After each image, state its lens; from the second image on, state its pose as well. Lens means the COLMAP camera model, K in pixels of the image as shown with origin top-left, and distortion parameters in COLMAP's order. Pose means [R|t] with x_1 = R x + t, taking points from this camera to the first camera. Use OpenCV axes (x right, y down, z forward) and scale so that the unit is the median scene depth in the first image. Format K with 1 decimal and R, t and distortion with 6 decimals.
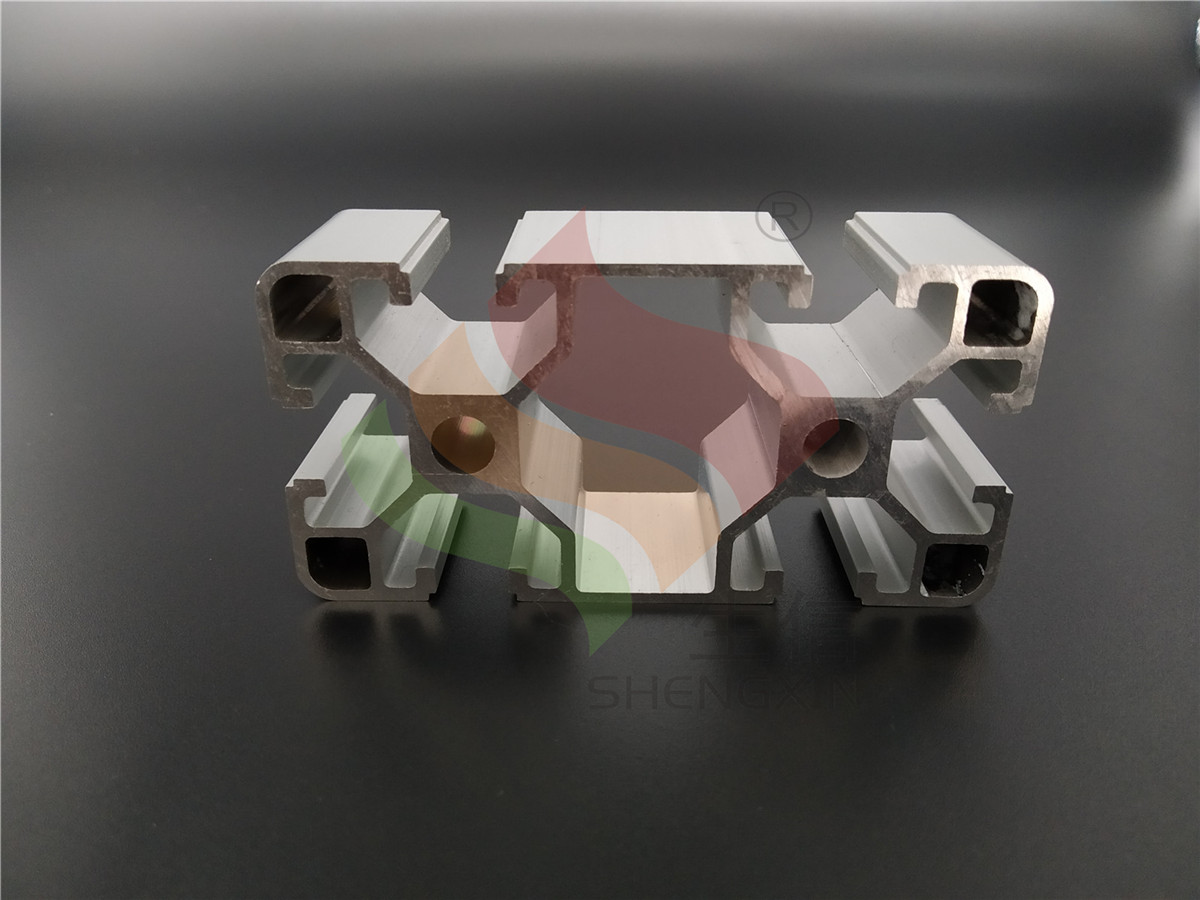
lens RADIAL K [[992.2, 0, 622.0], [0, 992.2, 451.9], [0, 0, 1]] dist [0.088233, -0.333620]
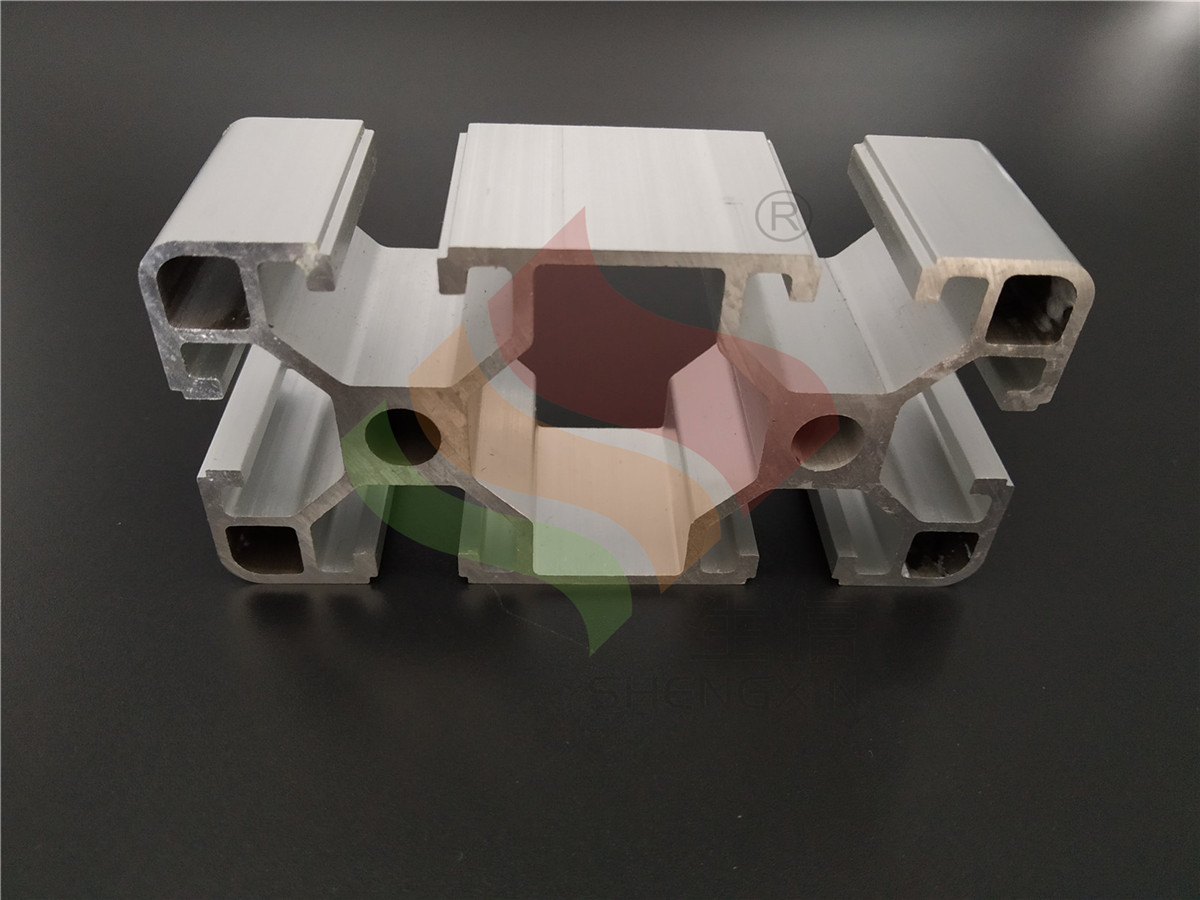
lens RADIAL K [[992.2, 0, 622.0], [0, 992.2, 451.9], [0, 0, 1]] dist [0.088233, -0.333620]
pose [[0.997718, 0.005510, 0.067286, -0.028628], [-0.022927, 0.965088, 0.260919, -0.223161], [-0.063500, -0.261867, 0.963013, 0.153416]]
